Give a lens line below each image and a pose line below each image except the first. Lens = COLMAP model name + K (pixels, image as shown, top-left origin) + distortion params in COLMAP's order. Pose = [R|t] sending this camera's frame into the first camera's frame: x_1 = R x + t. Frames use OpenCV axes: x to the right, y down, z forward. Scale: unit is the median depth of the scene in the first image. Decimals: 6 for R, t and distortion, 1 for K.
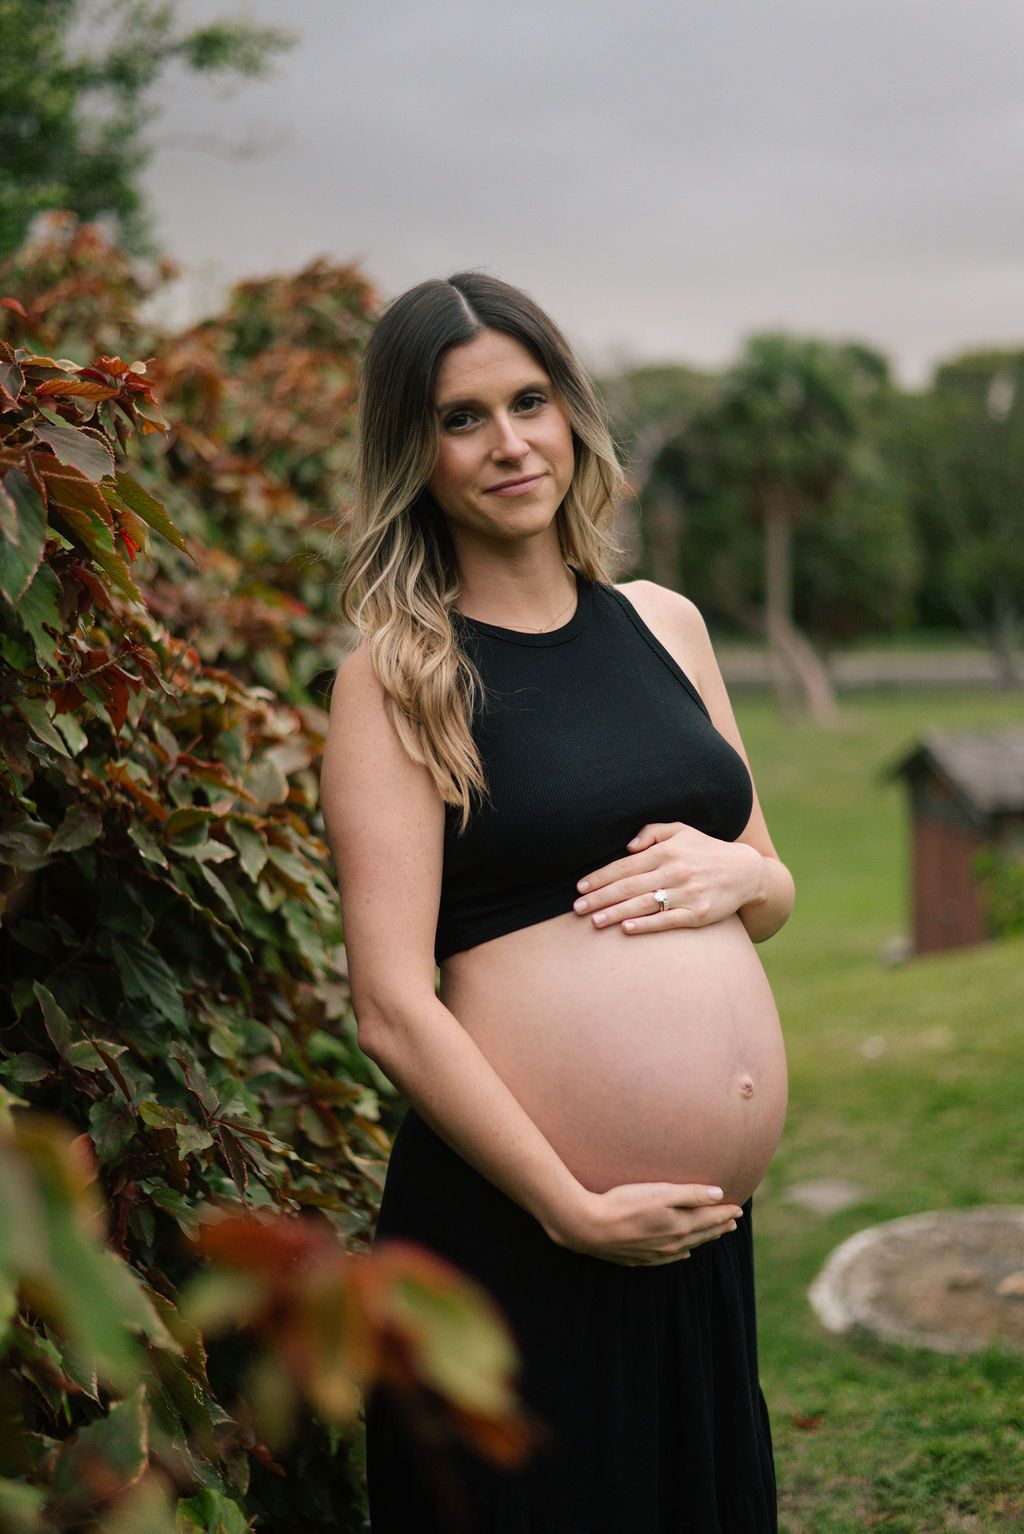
lens RADIAL K [[2277.7, 0, 514.8], [0, 2277.7, 753.3], [0, 0, 1]] dist [-0.003595, 0.000000]
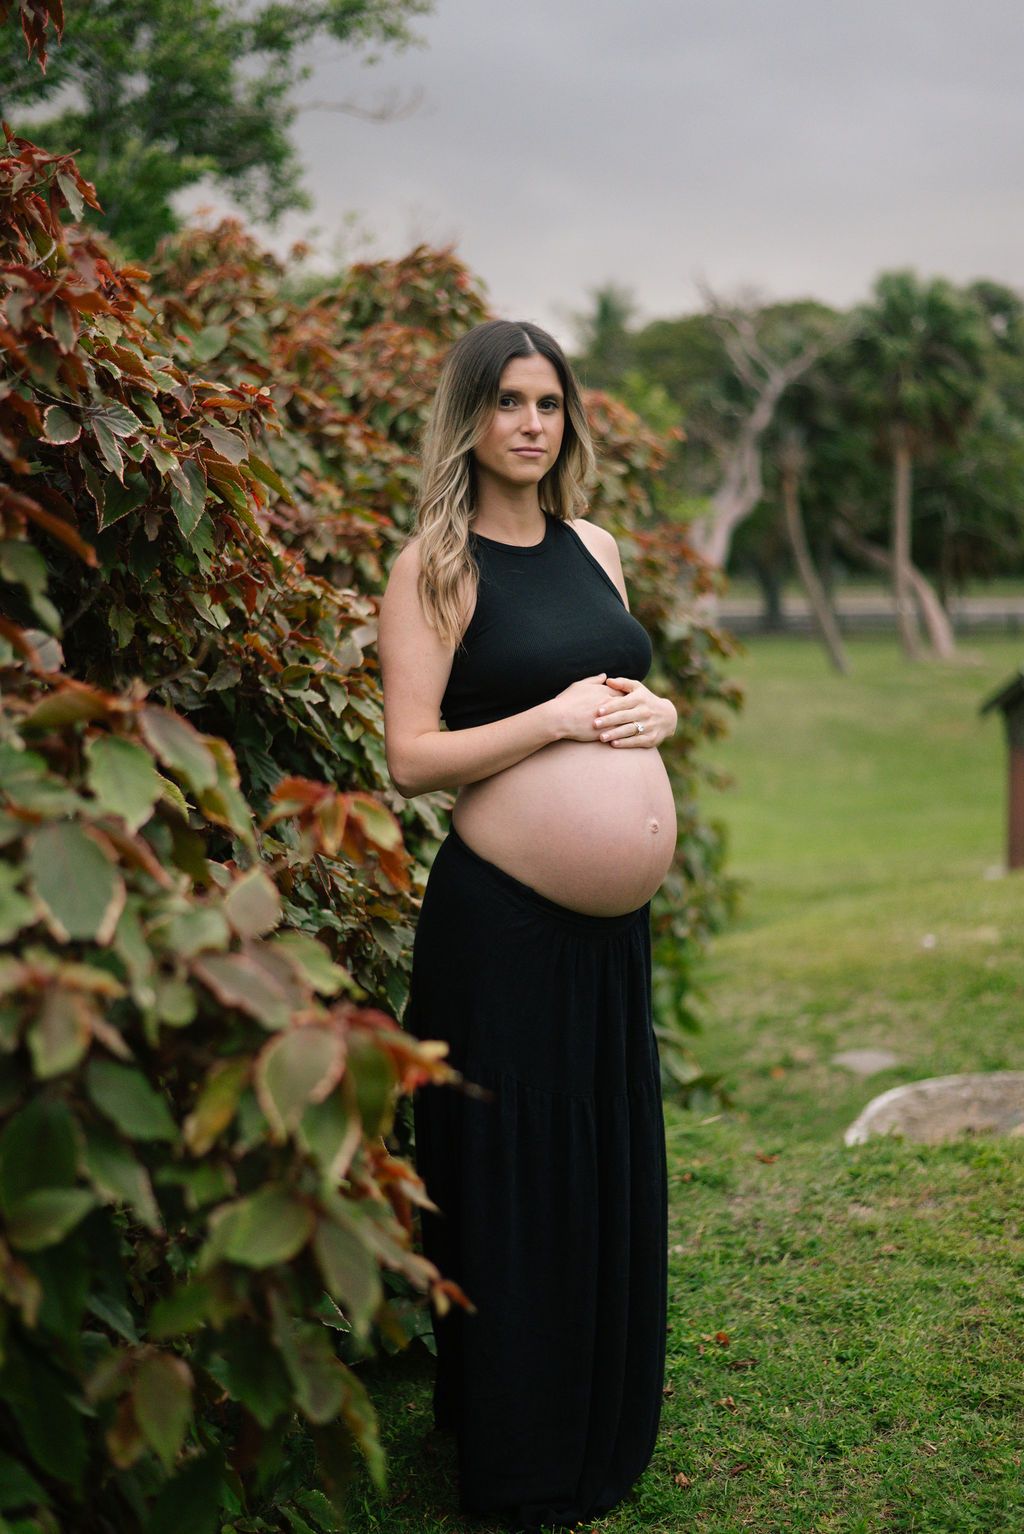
lens RADIAL K [[2277.7, 0, 513.5], [0, 2277.7, 778.5], [0, 0, 1]] dist [-0.003595, 0.000000]
pose [[0.998111, 0.011960, -0.060268, 0.091880], [-0.009616, 0.999192, 0.039028, 0.036298], [0.060686, -0.038375, 0.997419, -0.499728]]
